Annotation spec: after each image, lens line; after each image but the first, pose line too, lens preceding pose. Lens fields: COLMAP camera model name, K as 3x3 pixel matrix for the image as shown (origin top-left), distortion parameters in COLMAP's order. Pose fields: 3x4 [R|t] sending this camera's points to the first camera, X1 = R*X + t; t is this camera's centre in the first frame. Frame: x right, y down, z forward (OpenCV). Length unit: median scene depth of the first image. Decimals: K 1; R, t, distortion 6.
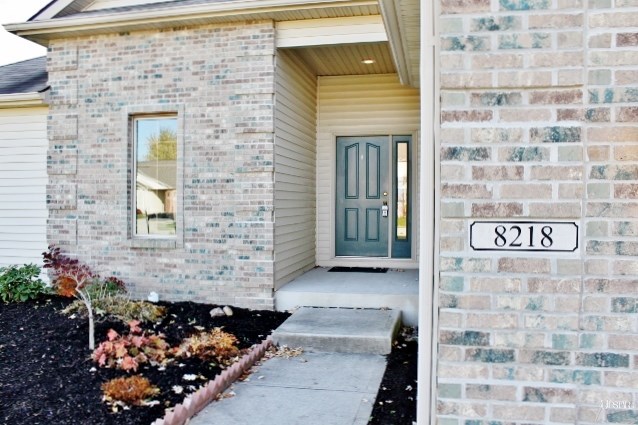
lens RADIAL K [[536.8, 0, 319.0], [0, 536.8, 212.5], [0, 0, 1]] dist [-0.175448, 0.160250]
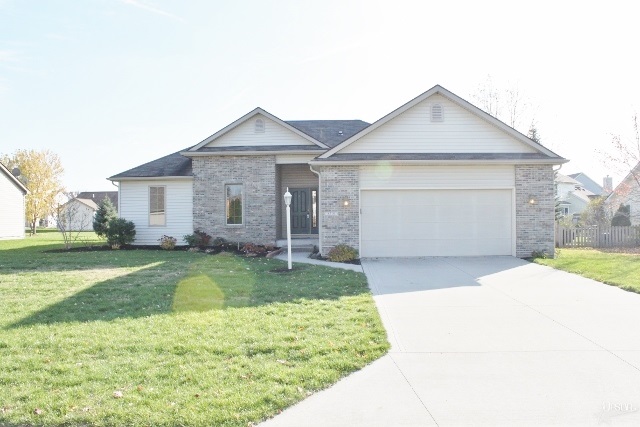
lens RADIAL K [[538.5, 0, 320.0], [0, 538.5, 213.5], [0, 0, 1]] dist [-0.175448, 0.160250]
pose [[0.984573, -0.011020, 0.174629, -0.366724], [0.017010, 0.999316, -0.032843, 0.091448], [-0.174148, 0.035307, 0.984086, -2.112307]]
